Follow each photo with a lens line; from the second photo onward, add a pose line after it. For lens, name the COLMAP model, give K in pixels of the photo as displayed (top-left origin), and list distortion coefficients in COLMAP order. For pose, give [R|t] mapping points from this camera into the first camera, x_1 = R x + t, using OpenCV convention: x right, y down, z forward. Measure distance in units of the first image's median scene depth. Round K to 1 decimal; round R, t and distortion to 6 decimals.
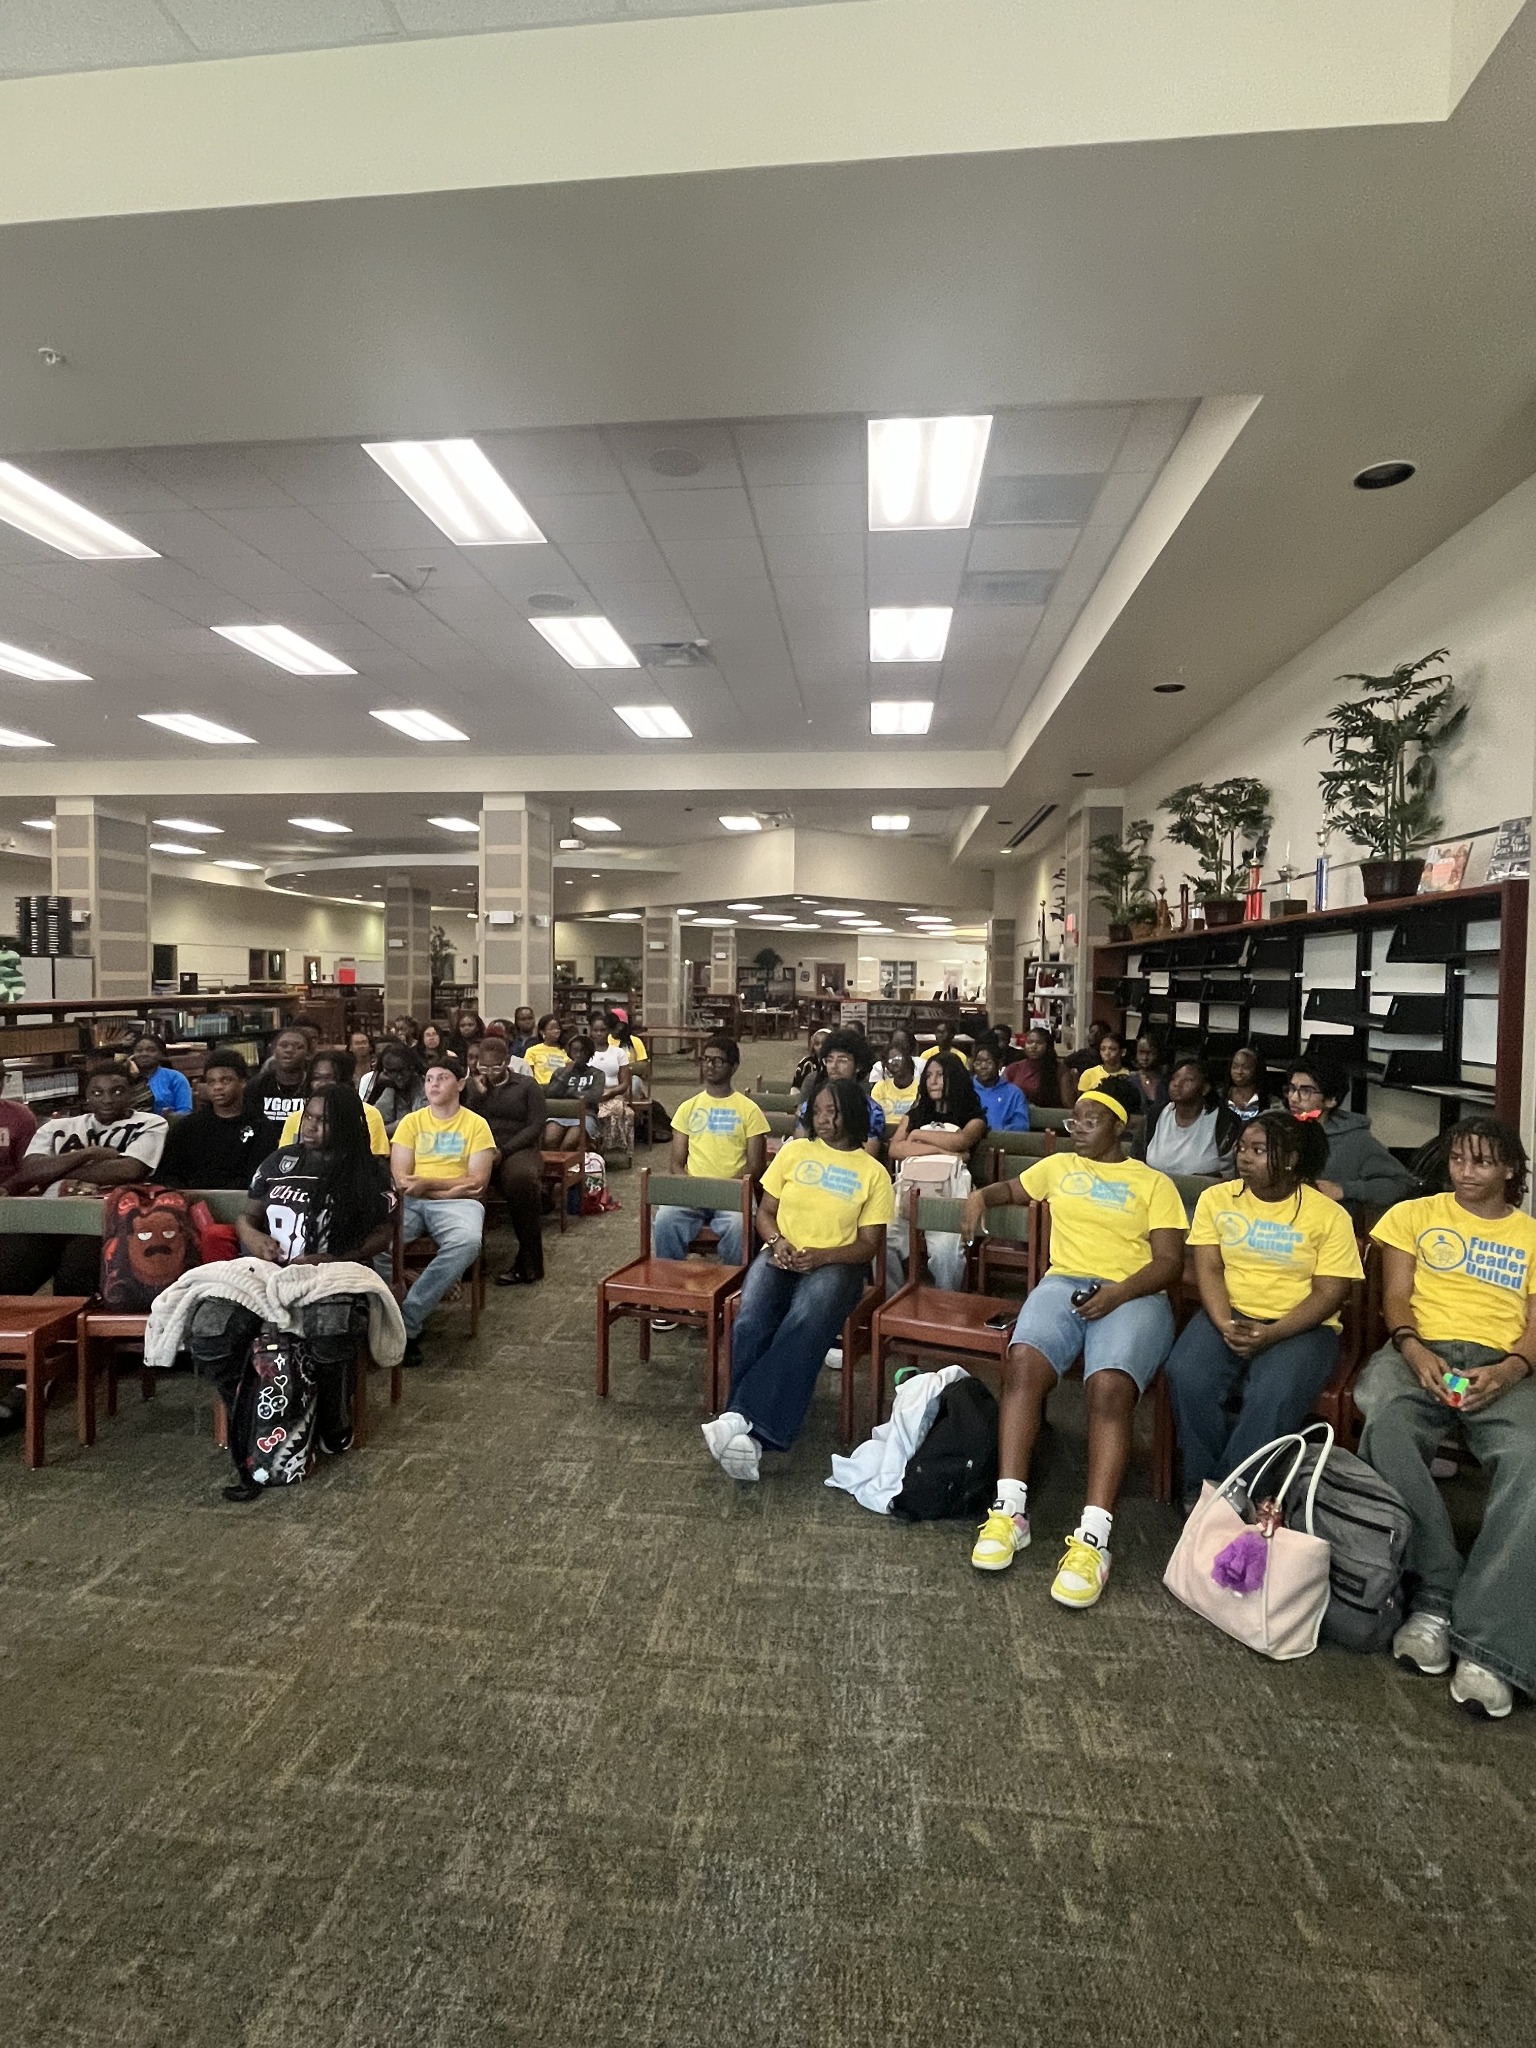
lens RADIAL K [[1041.6, 0, 760.1], [0, 1041.6, 1016.8], [0, 0, 1]] dist [-0.000908, -0.000675]
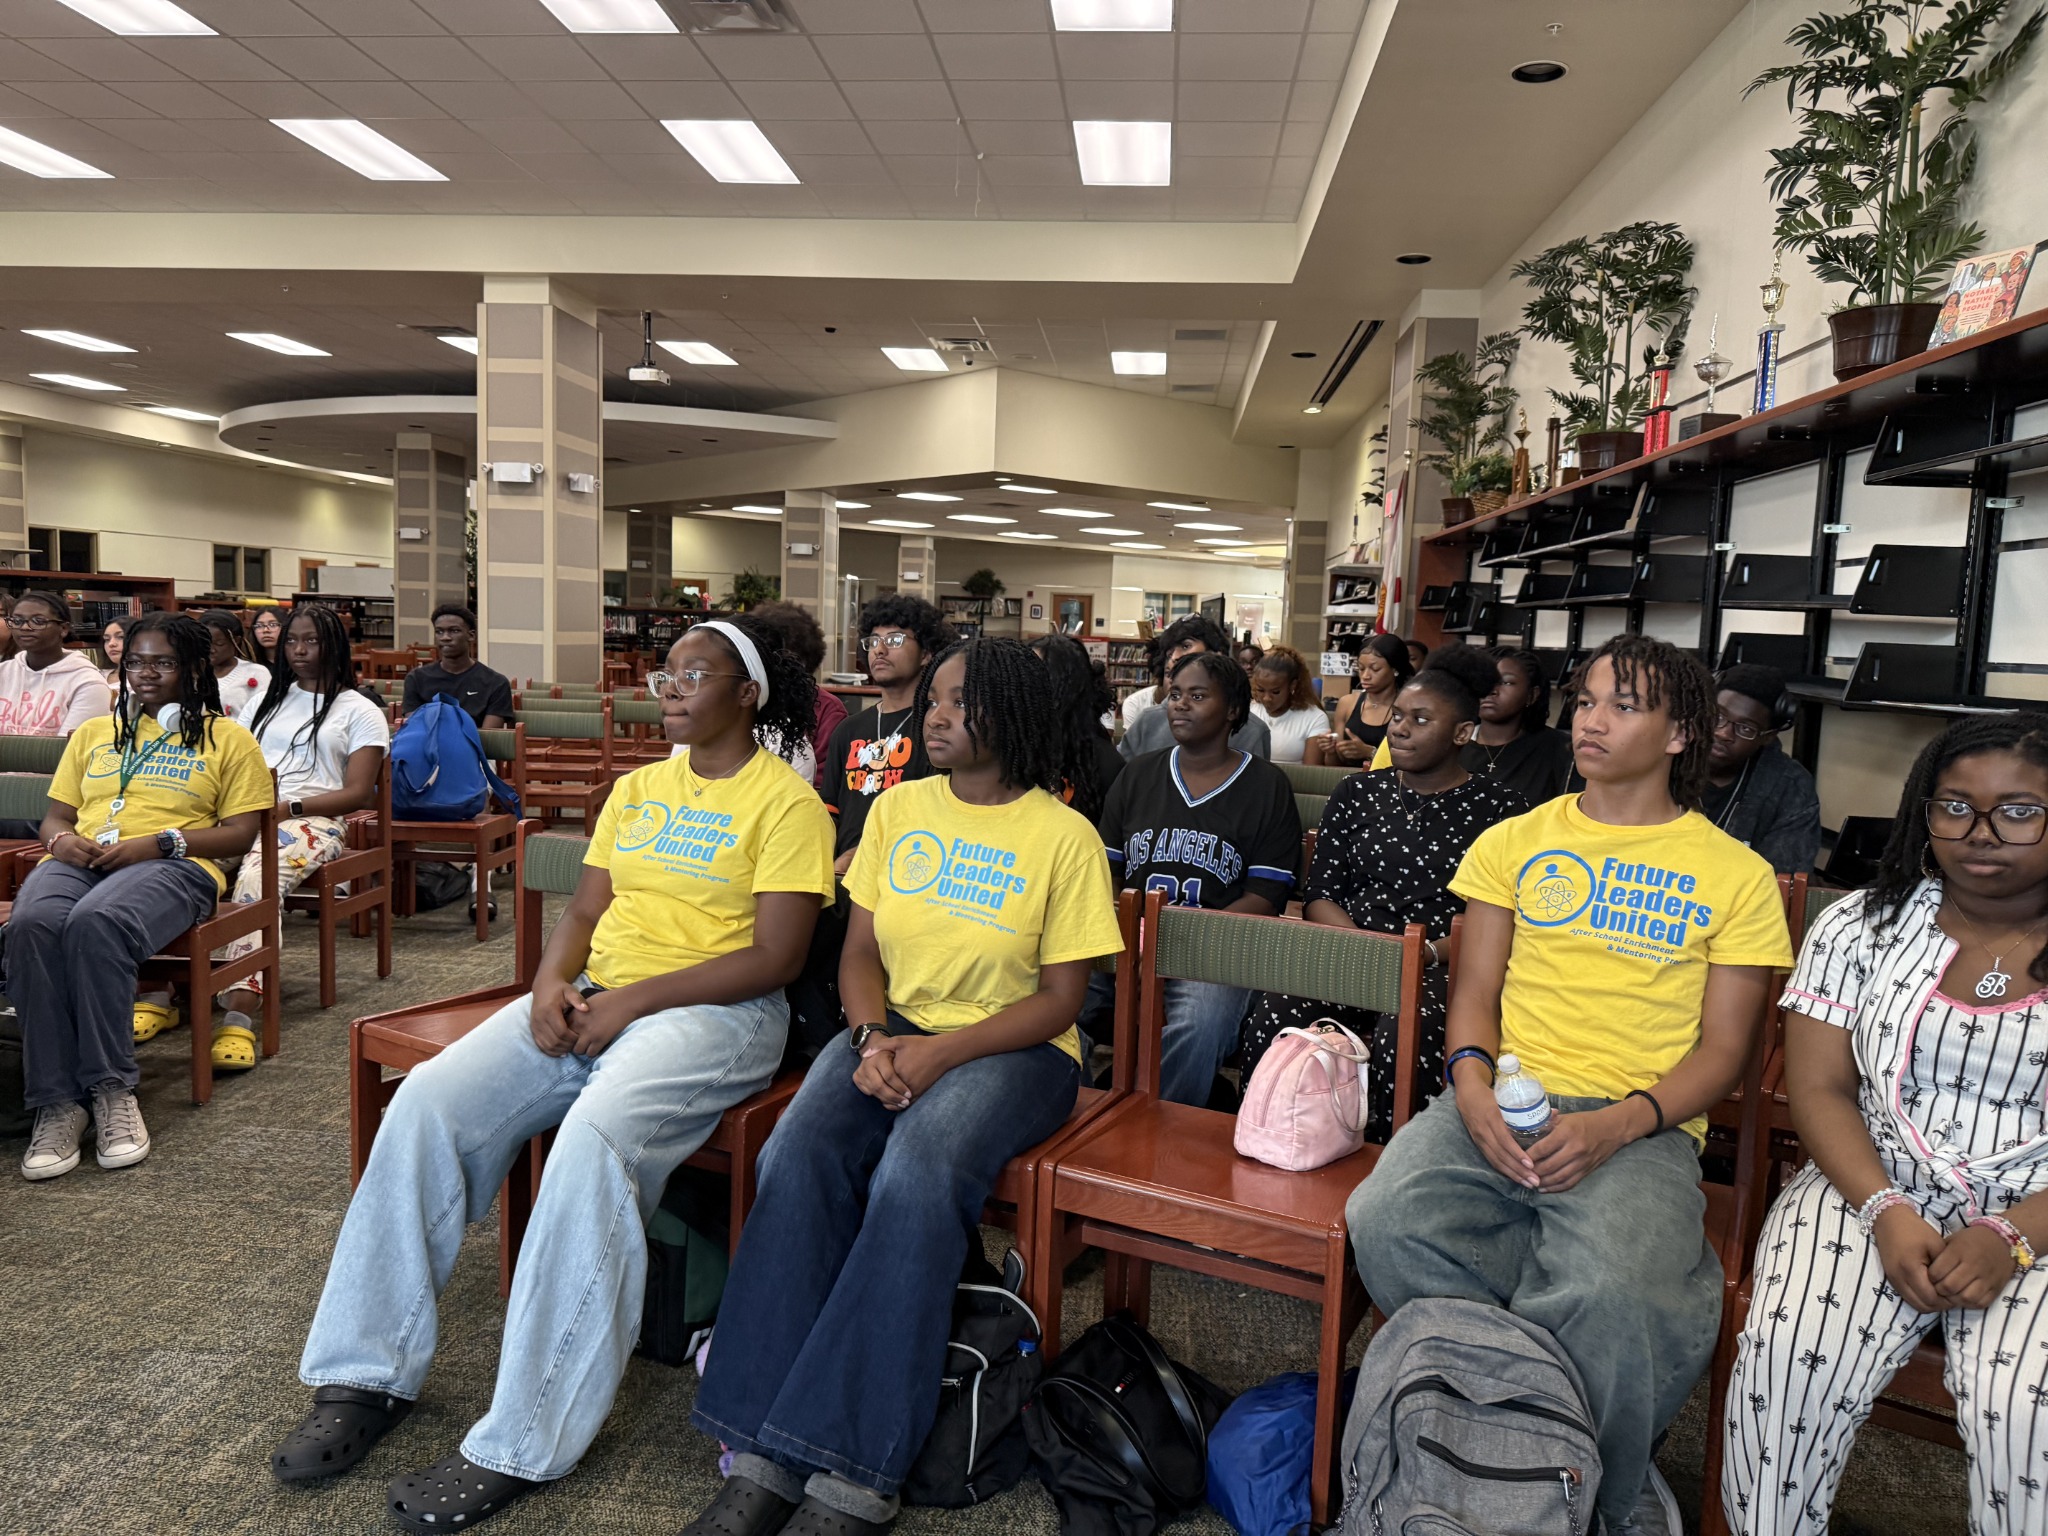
lens RADIAL K [[1442.1, 0, 1019.1], [0, 1442.1, 783.0], [0, 0, 1]] dist [0.016567, -0.031570]
pose [[0.999614, 0.024926, 0.012248, 0.123035], [-0.025701, 0.997368, 0.067793, 0.056242], [-0.010526, -0.068082, 0.997624, 0.192073]]
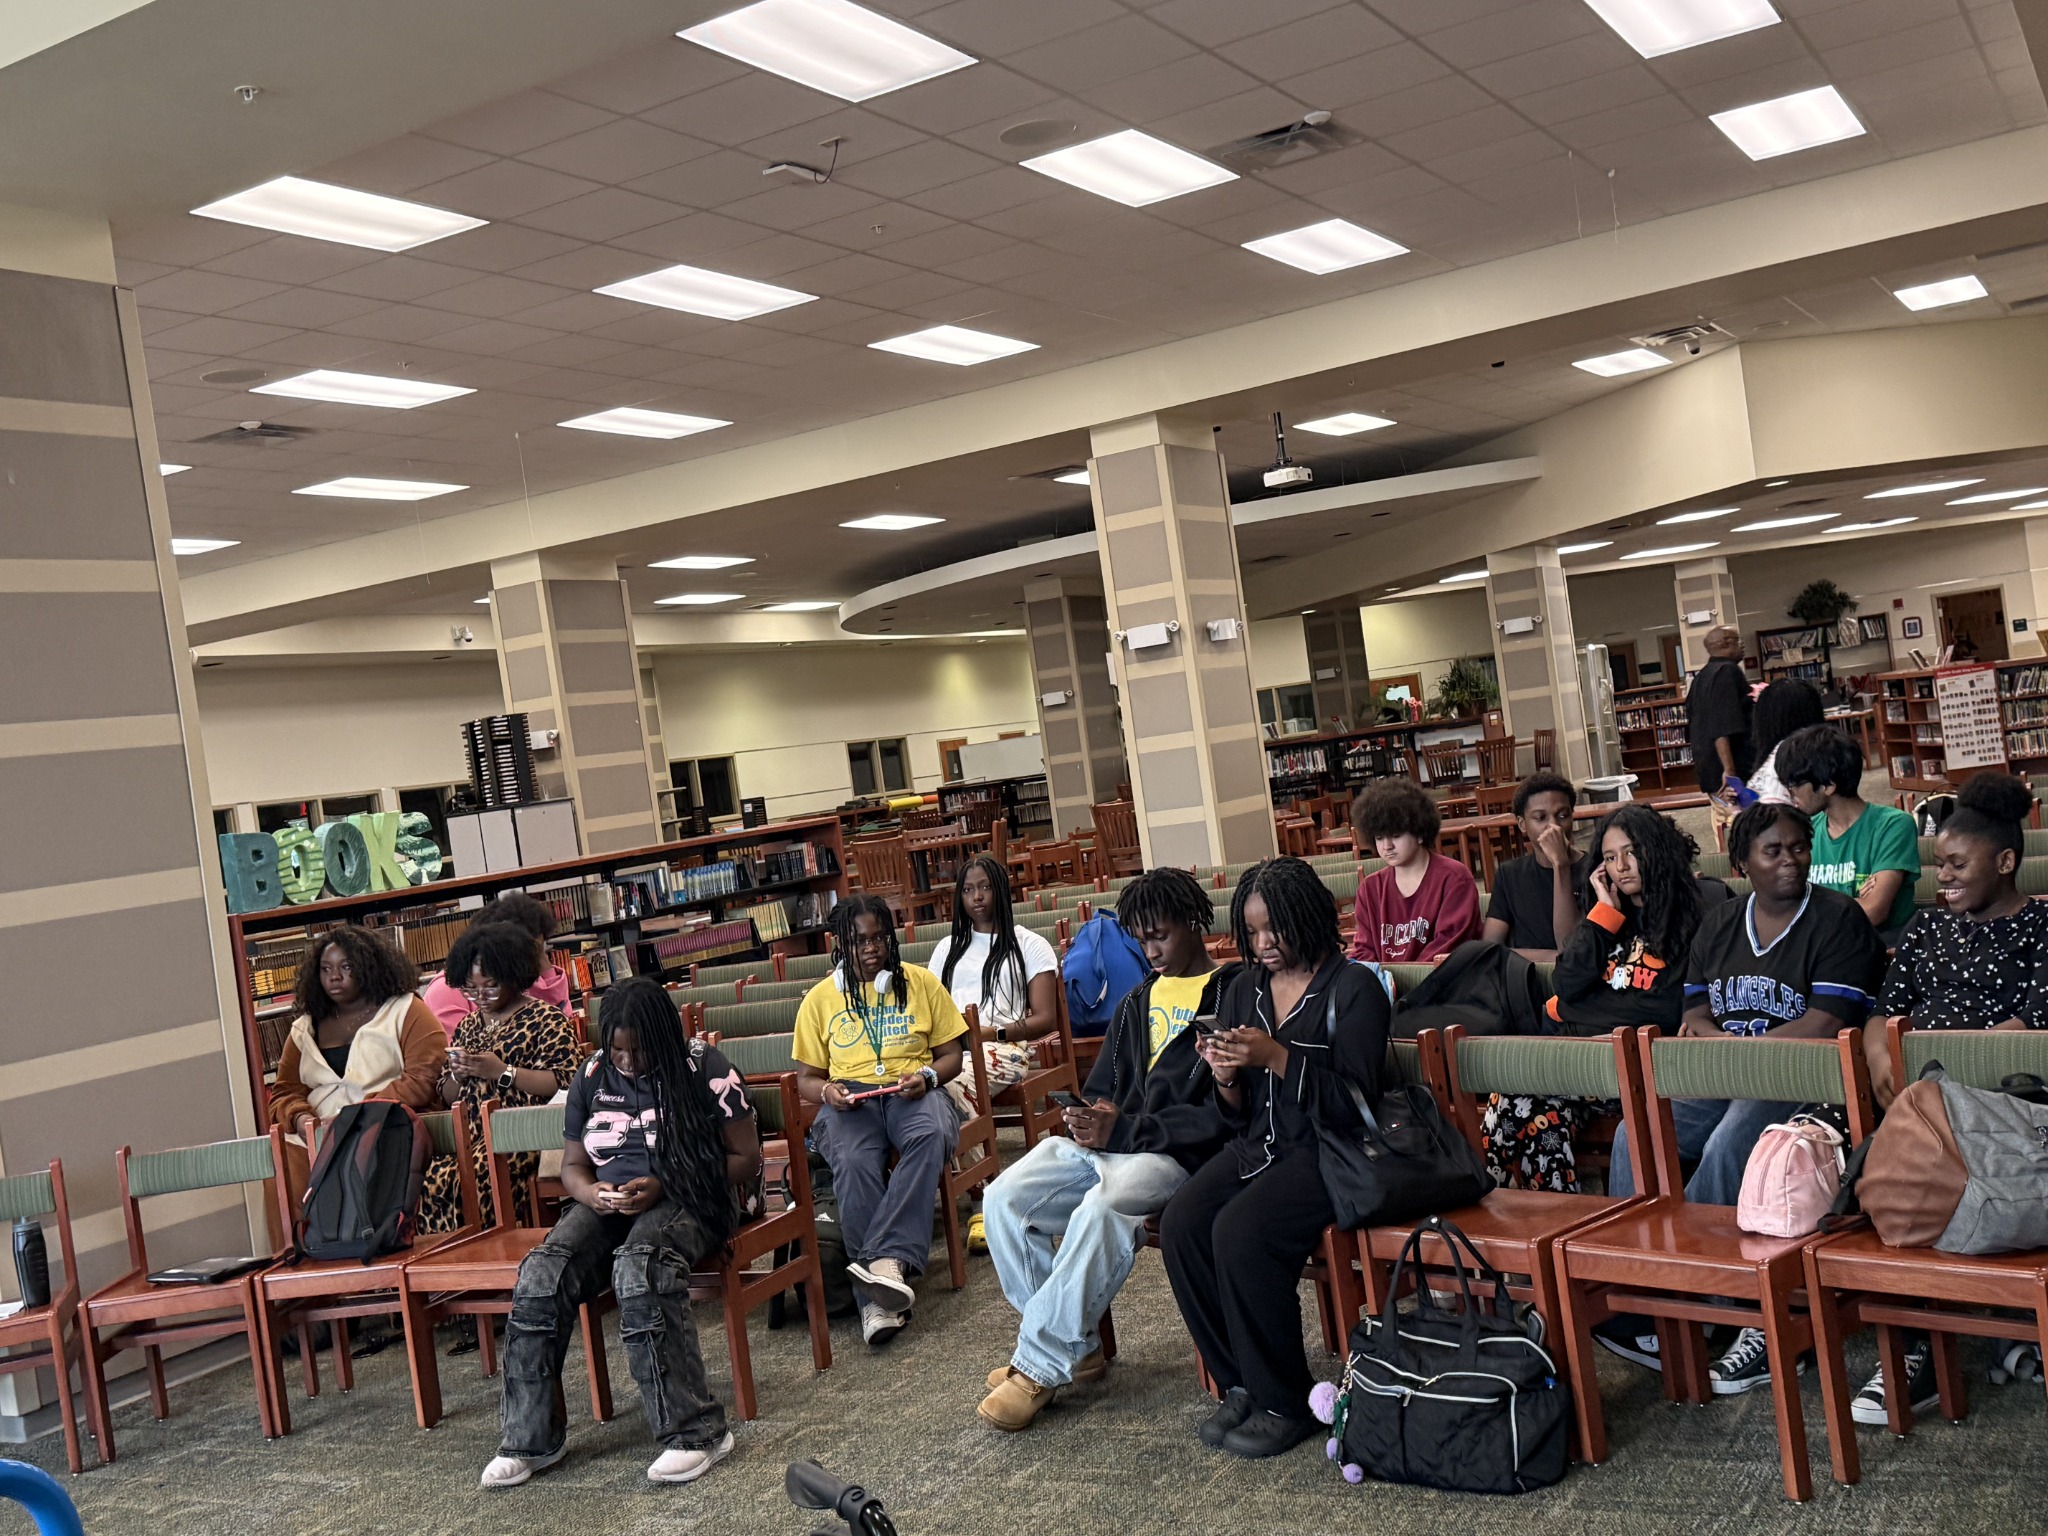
lens RADIAL K [[2102.2, 0, 1048.2], [0, 2102.2, 799.9], [0, 0, 1]] dist [0.156287, -0.003540]
pose [[0.912229, -0.132479, -0.387670, 0.295142], [0.135833, 0.990552, -0.018874, 0.017610], [0.386508, -0.035441, 0.921605, -0.205109]]
